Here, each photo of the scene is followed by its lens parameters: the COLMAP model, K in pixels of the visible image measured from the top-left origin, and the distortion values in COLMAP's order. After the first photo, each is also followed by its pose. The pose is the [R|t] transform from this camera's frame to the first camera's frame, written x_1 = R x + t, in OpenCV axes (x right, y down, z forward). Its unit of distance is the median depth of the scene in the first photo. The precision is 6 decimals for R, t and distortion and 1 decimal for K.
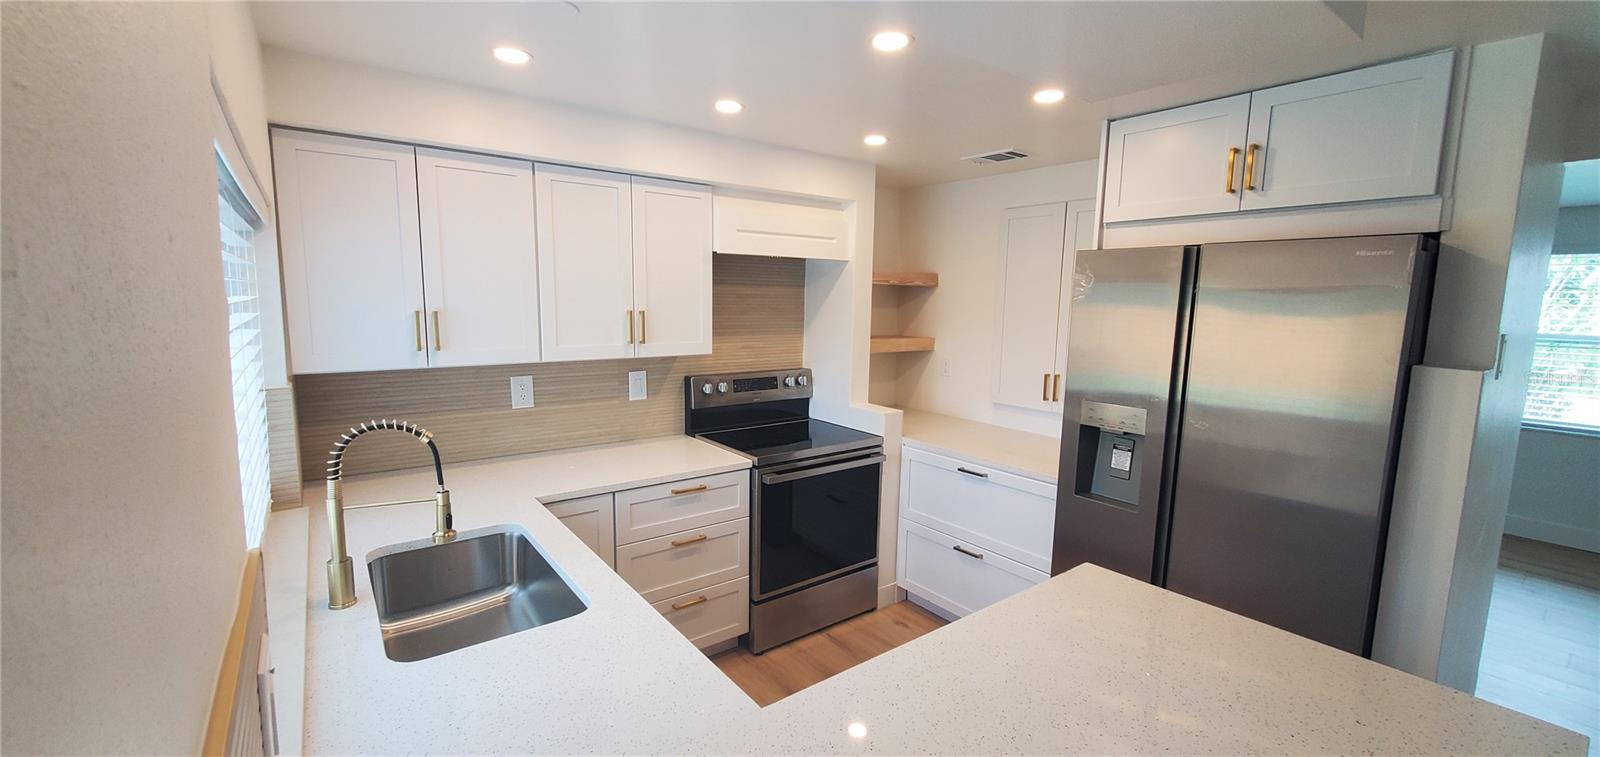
lens RADIAL K [[634.0, 0, 791.0], [0, 634.0, 380.3], [0, 0, 1]] dist [0.005713, -0.001877]
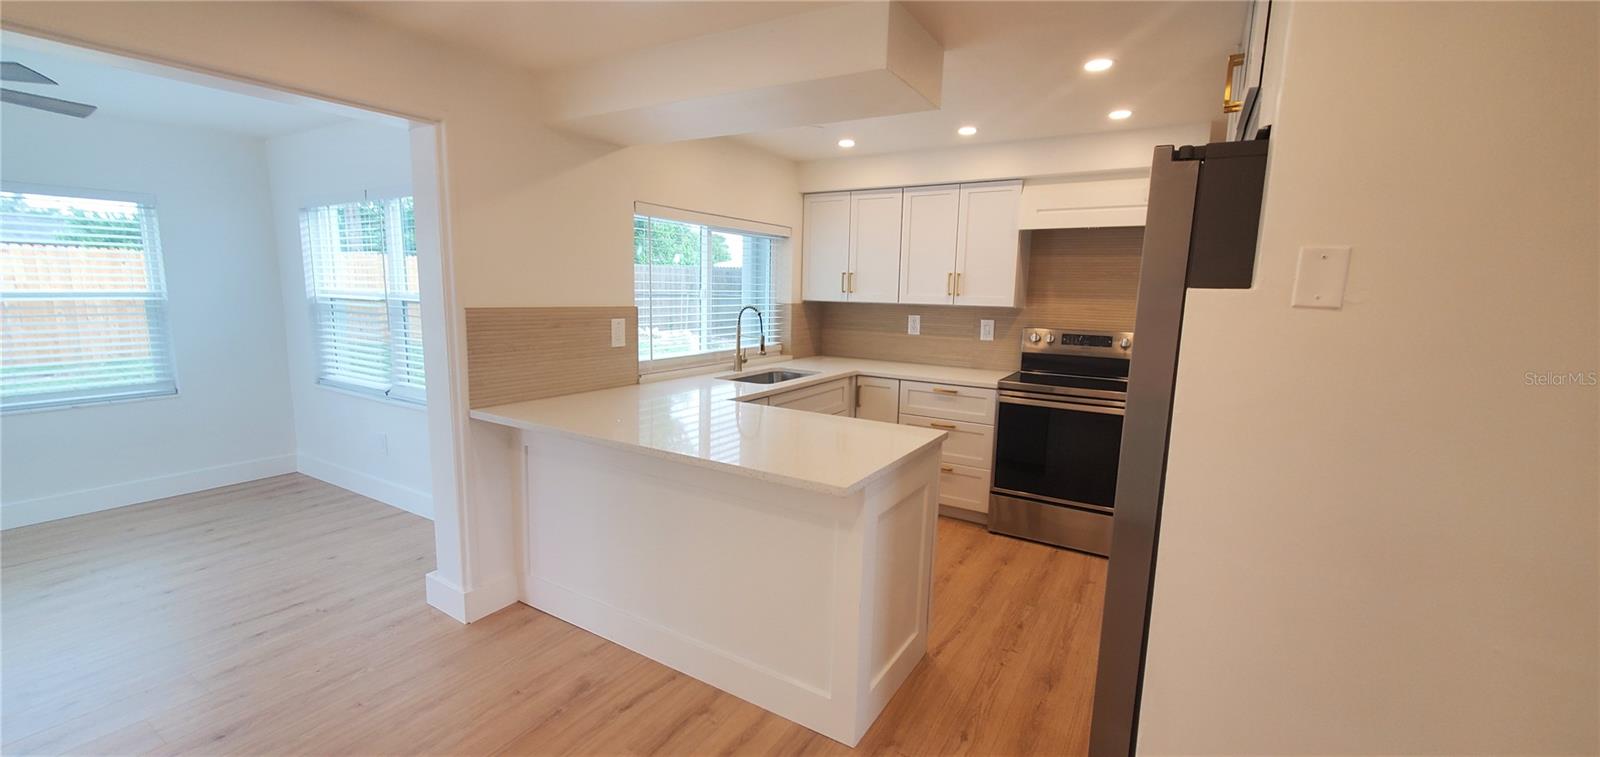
lens RADIAL K [[634.0, 0, 796.5], [0, 634.0, 380.2], [0, 0, 1]] dist [0.005713, -0.001877]
pose [[0.367822, 0.128812, -0.920931, 1.062688], [-0.136640, 0.987096, 0.083492, 0.068506], [0.919802, 0.095126, 0.380677, 0.100605]]
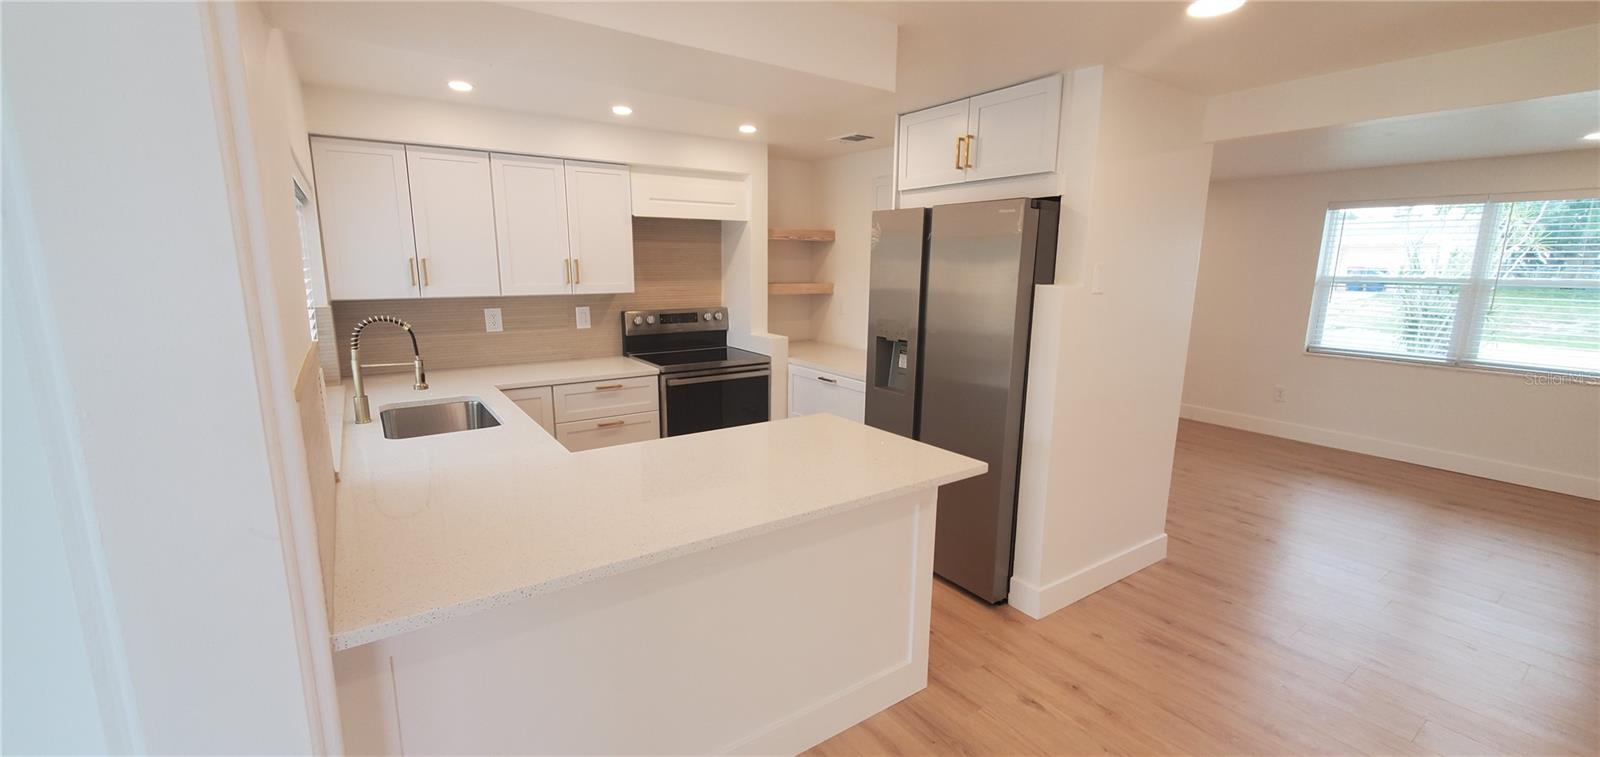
lens RADIAL K [[634.0, 0, 794.1], [0, 634.0, 380.1], [0, 0, 1]] dist [0.005713, -0.001877]
pose [[0.999096, -0.001472, -0.042491, 0.300953], [0.003842, 0.998436, 0.055767, 0.078288], [0.042343, -0.055880, 0.997539, -0.373839]]
